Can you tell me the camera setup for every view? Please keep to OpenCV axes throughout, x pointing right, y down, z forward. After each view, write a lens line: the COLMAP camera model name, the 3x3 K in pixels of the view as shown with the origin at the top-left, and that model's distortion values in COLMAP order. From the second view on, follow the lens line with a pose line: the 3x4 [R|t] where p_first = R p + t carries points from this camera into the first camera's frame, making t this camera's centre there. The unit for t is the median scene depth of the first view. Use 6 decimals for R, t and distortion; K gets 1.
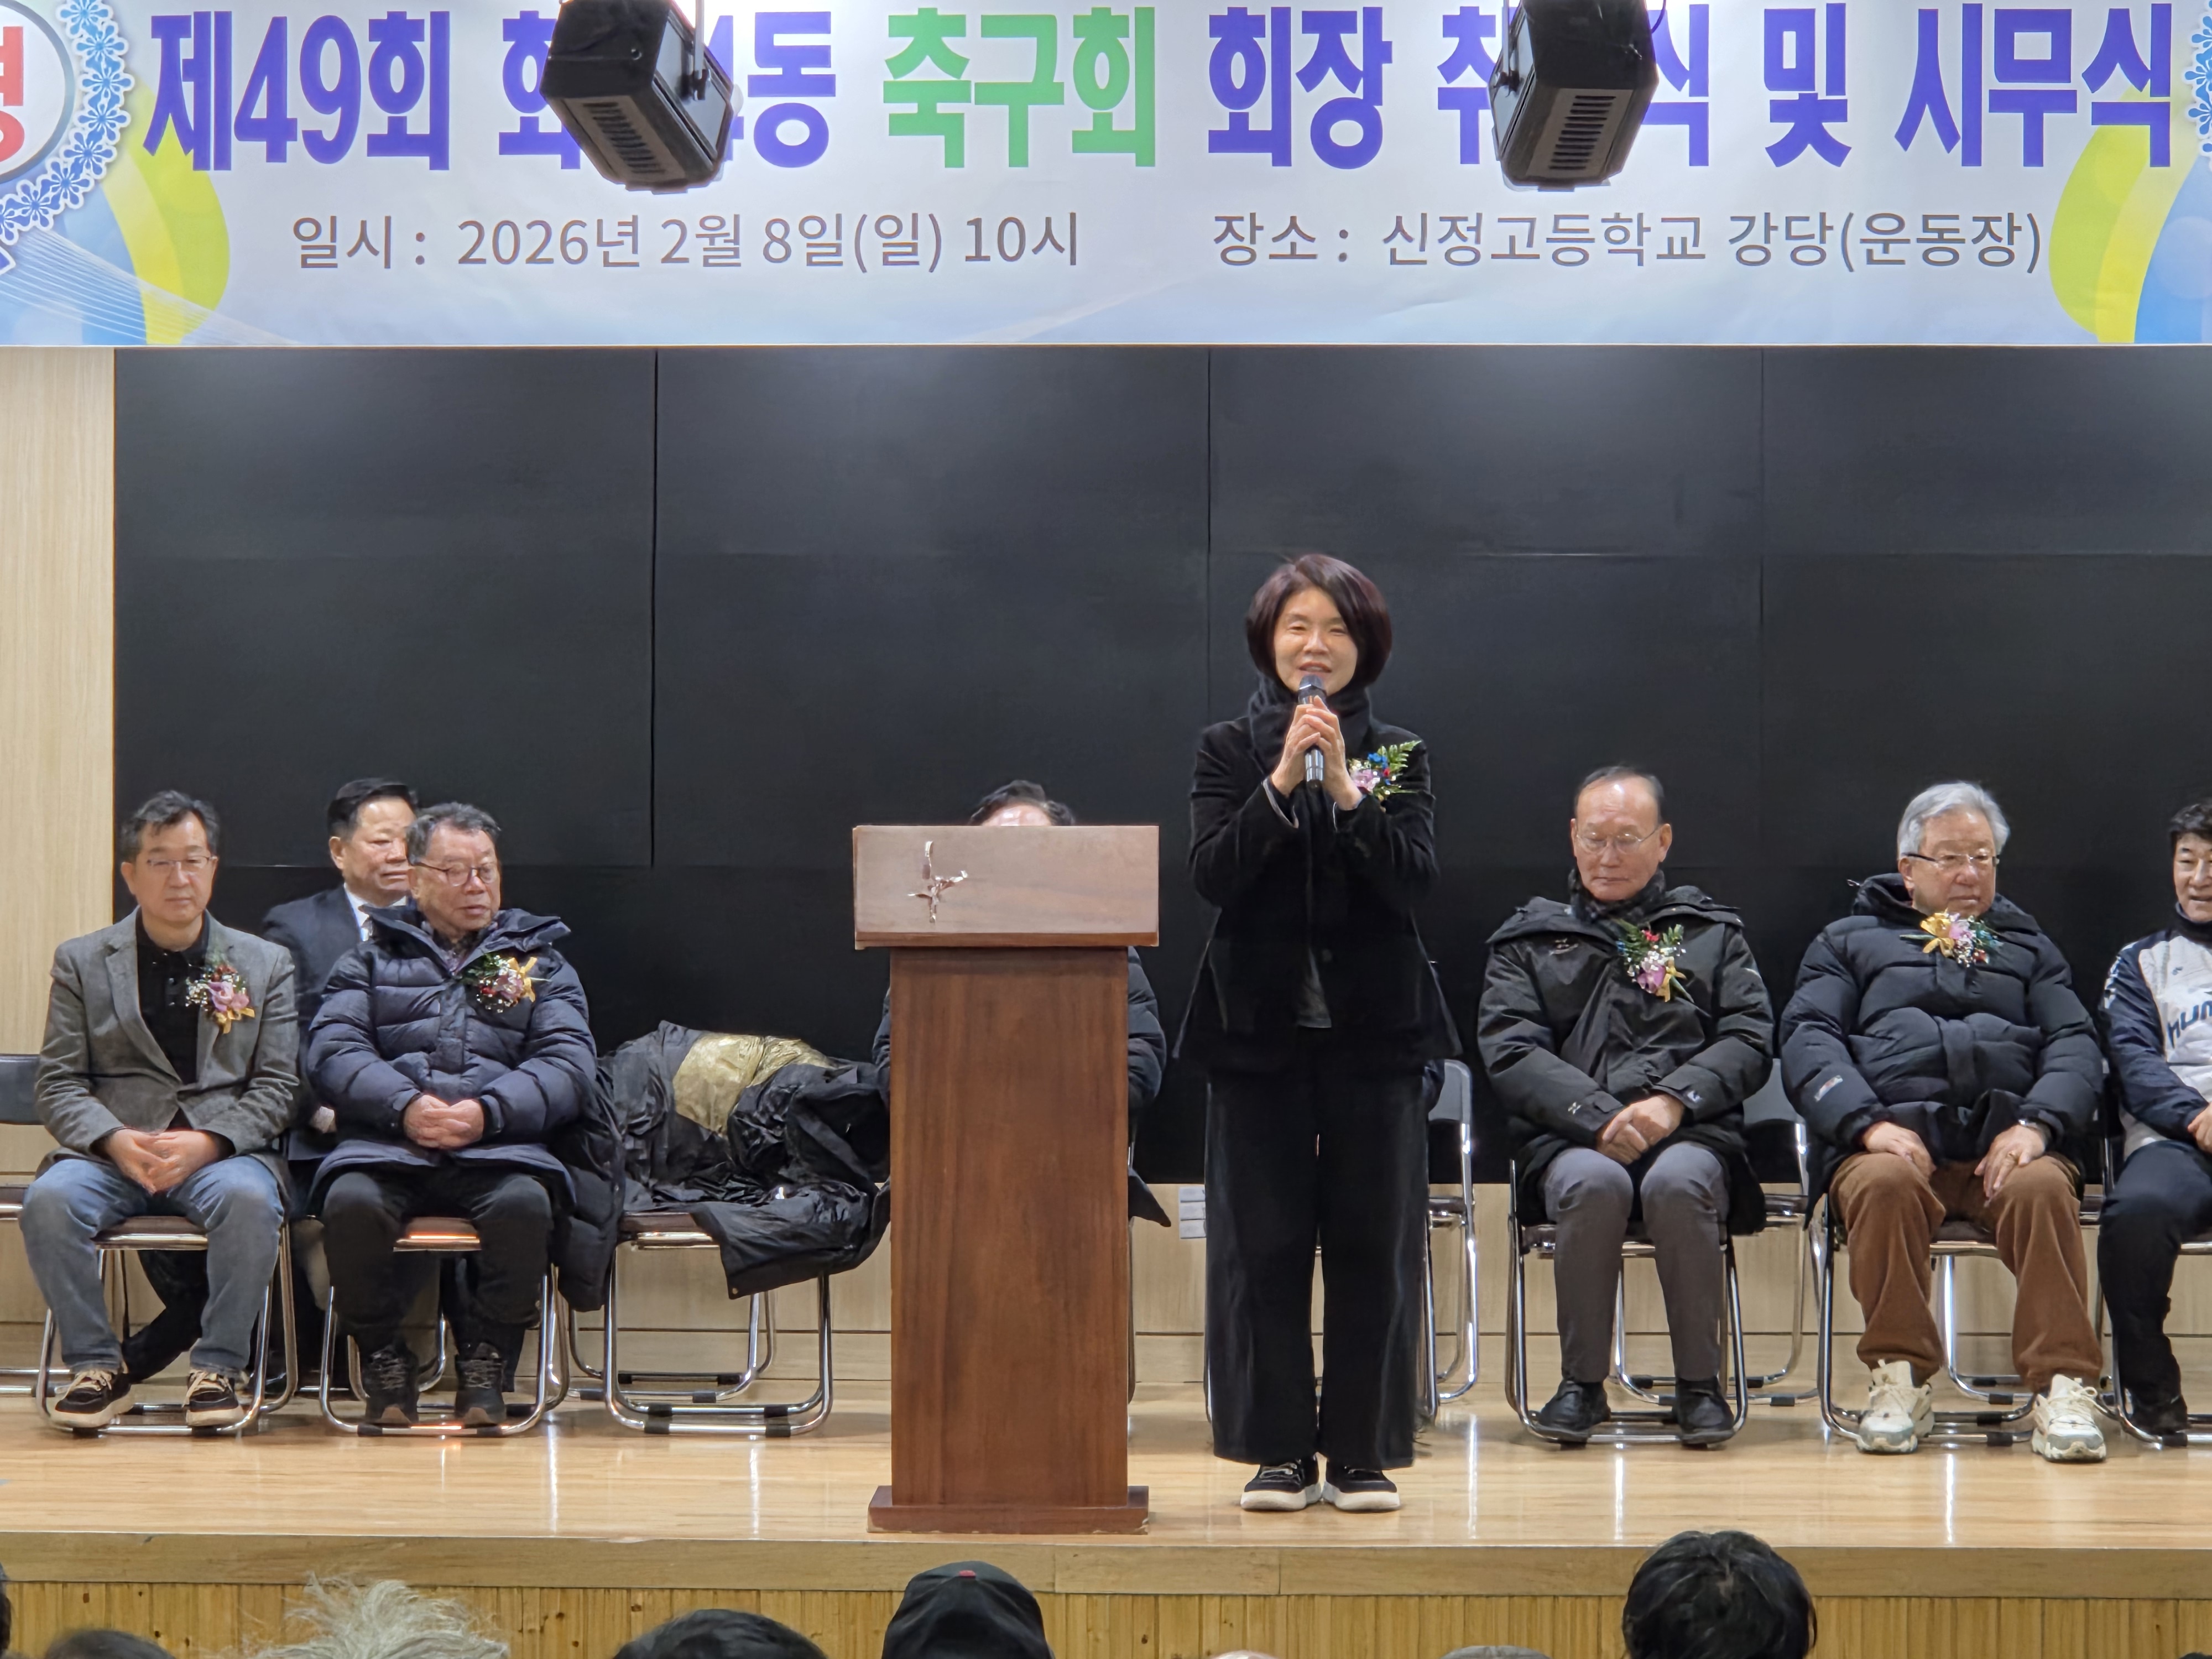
lens RADIAL K [[7177.0, 0, 715.2], [0, 7177.0, 828.6], [0, 0, 1]] dist [-0.530974, 4.581073]
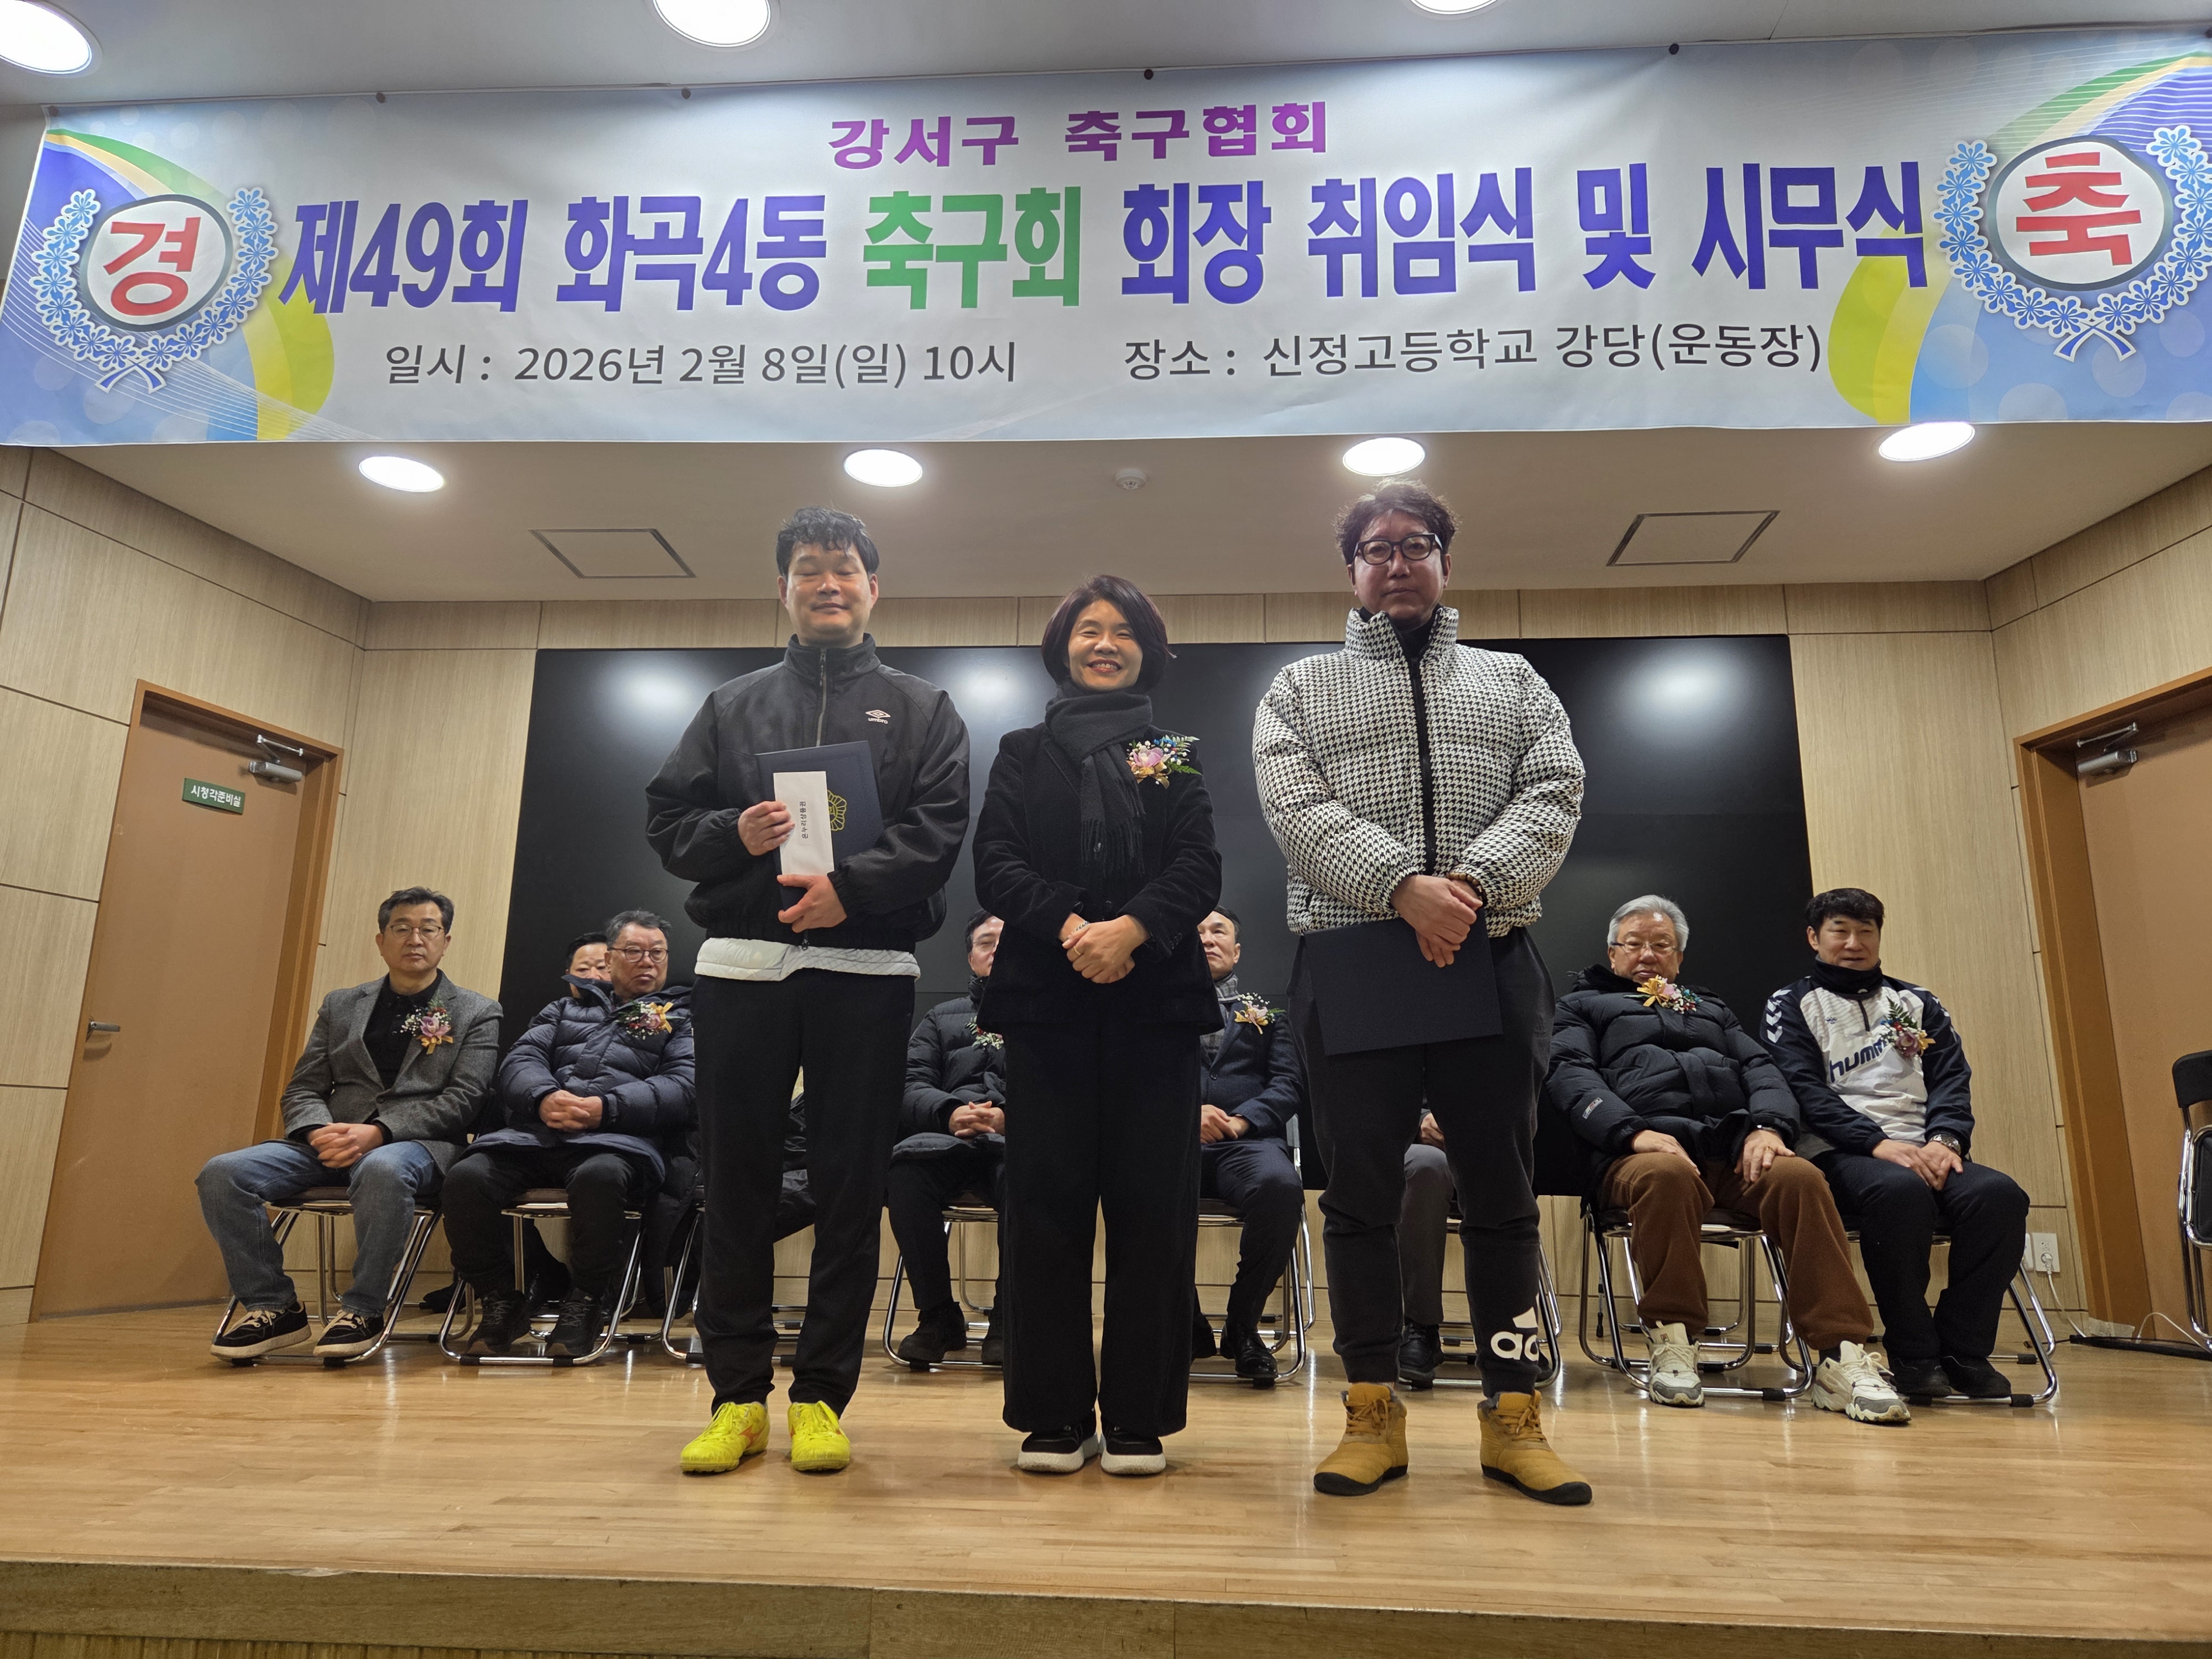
lens RADIAL K [[1421.4, 0, 1106.0], [0, 1421.4, 829.5], [0, 0, 1]] dist [0.077034, -0.067772]
pose [[0.999718, 0.016034, 0.017543, 0.063258], [-0.011681, 0.974322, -0.224854, 0.051899], [-0.020698, 0.224586, 0.974234, 0.773941]]
